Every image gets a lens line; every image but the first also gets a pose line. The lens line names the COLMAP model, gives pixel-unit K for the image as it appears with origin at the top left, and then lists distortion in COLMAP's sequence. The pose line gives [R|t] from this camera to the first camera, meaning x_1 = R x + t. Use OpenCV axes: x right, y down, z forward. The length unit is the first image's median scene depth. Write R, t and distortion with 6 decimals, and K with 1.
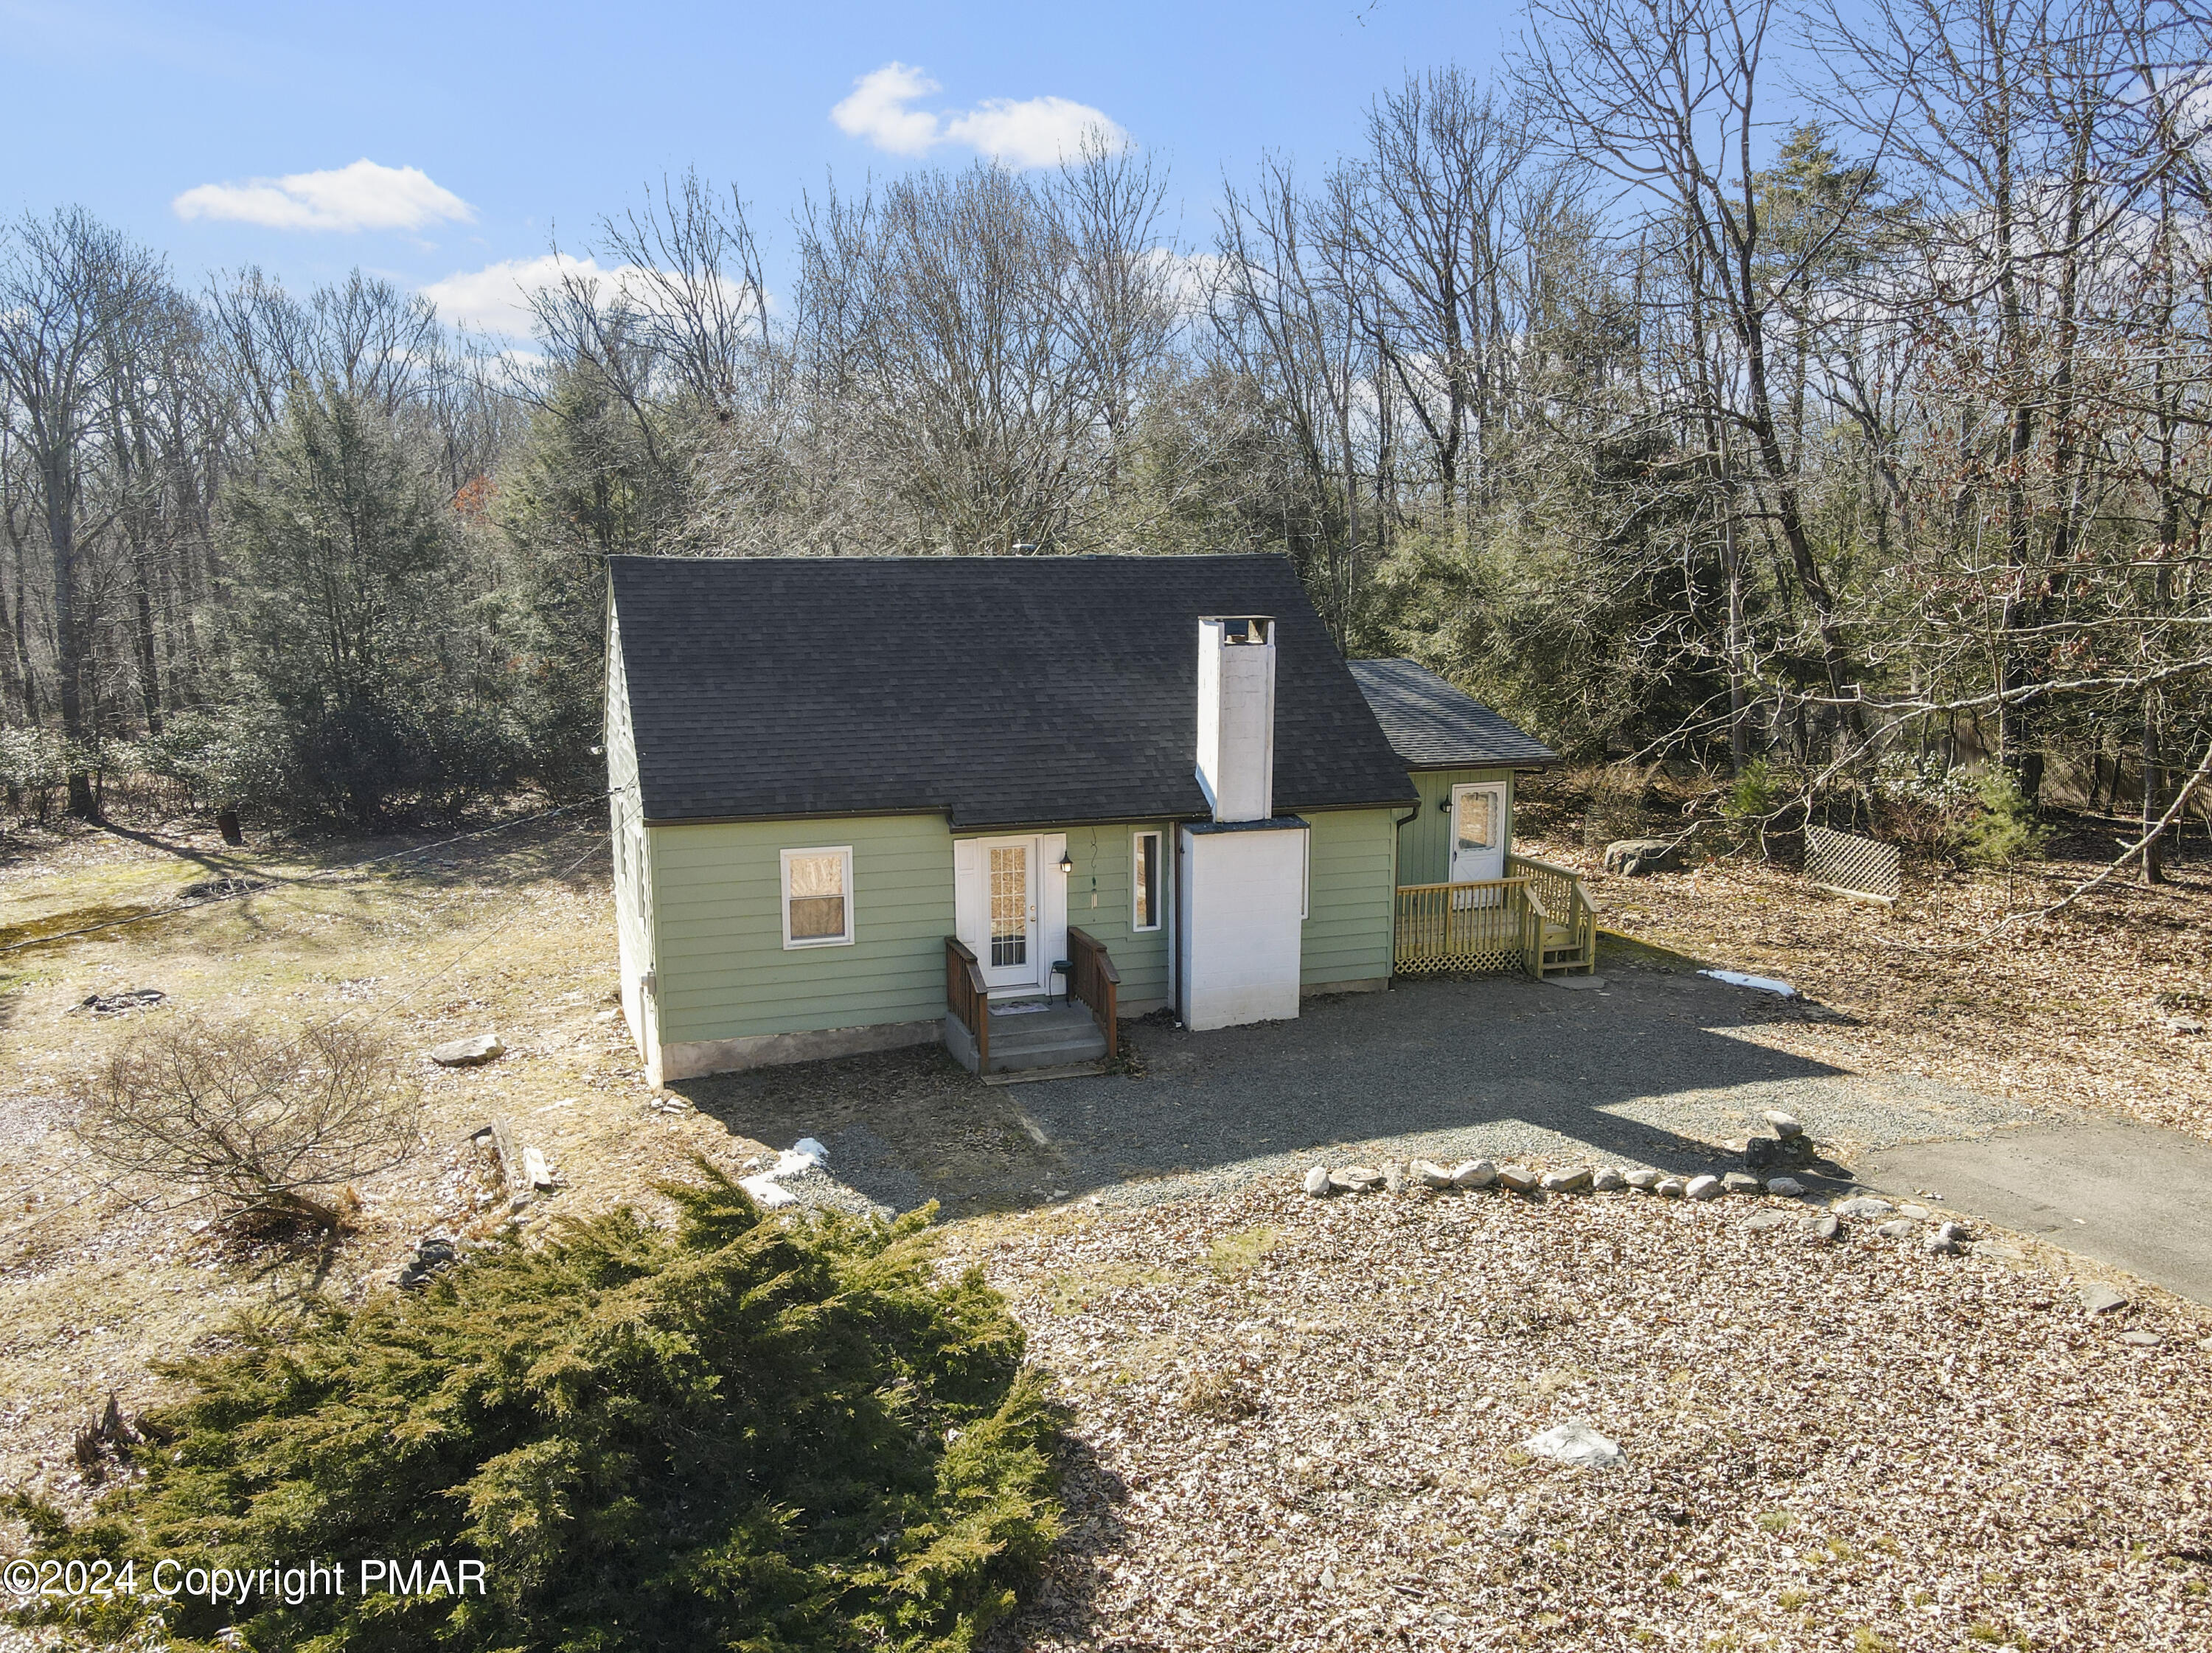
lens RADIAL K [[1548.1, 0, 1106.0], [0, 1548.1, 826.5], [0, 0, 1]] dist [0.000223, -0.000009]
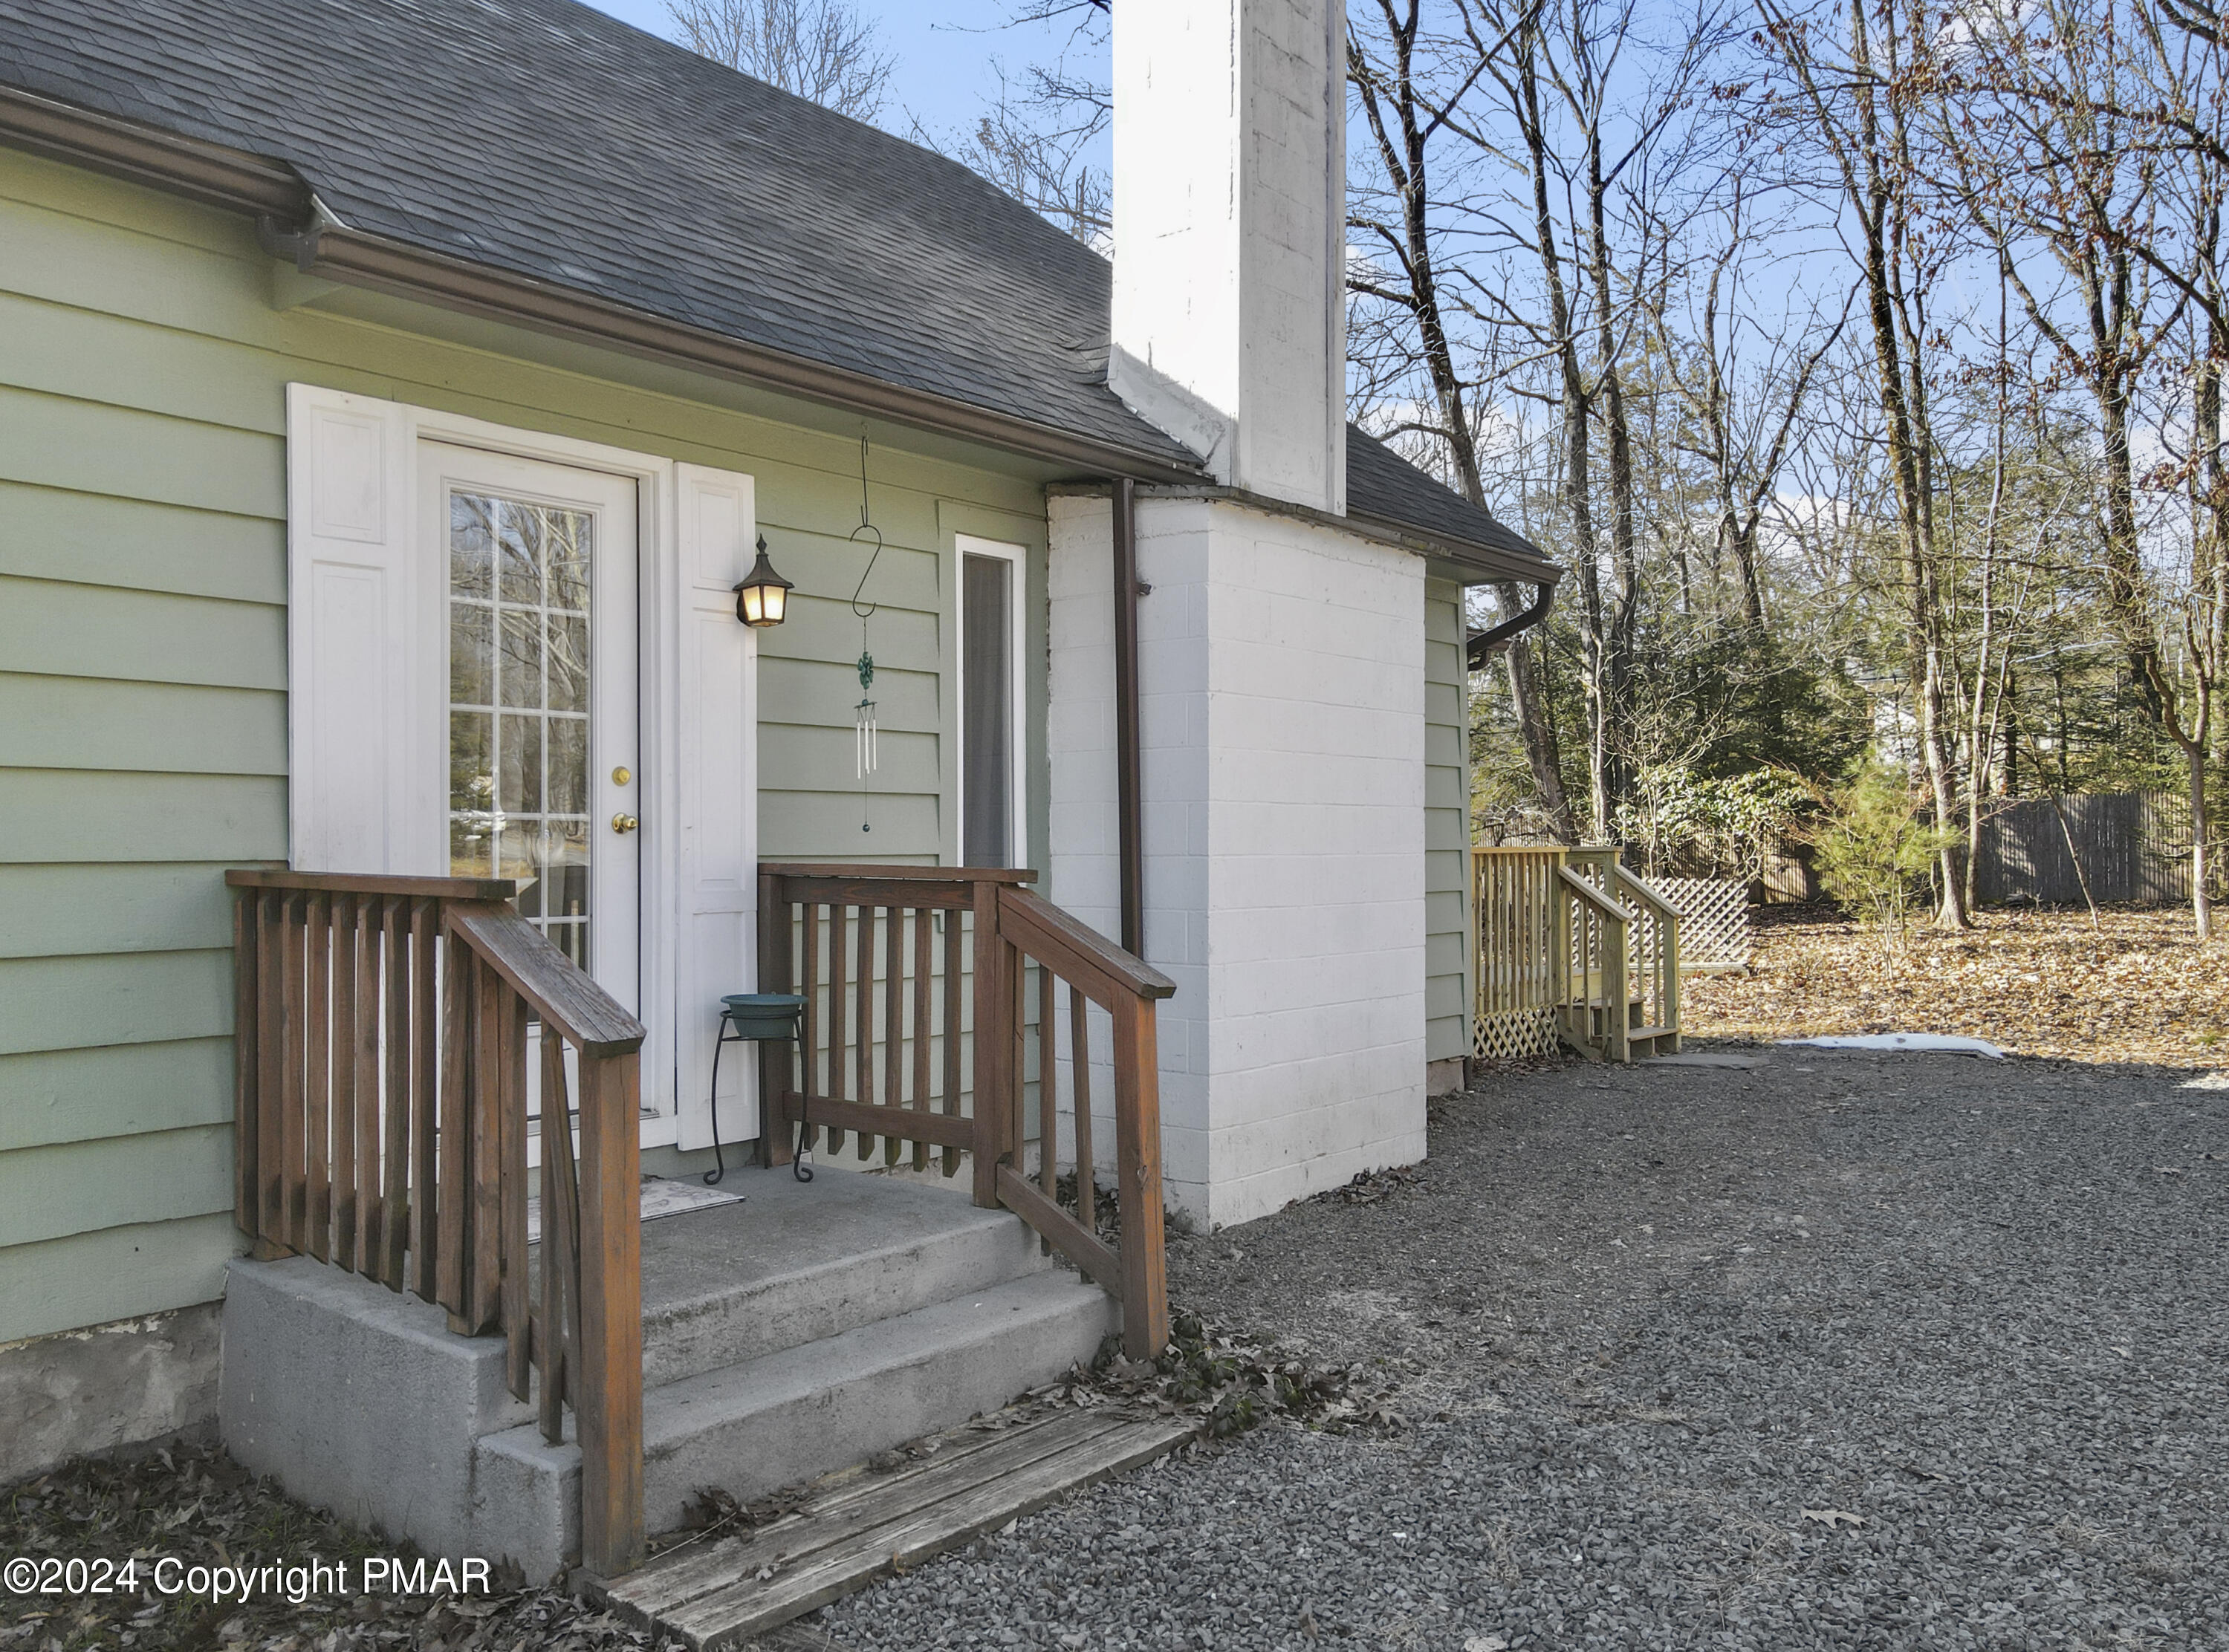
lens RADIAL K [[1697.6, 0, 1114.5], [0, 1697.6, 826.0], [0, 0, 1]] dist [0.001732, 0.000615]
pose [[0.855026, 0.003656, 0.518572, -0.117891], [0.081394, 0.986635, -0.141160, 0.103667], [-0.512157, 0.162904, 0.843301, 0.749447]]
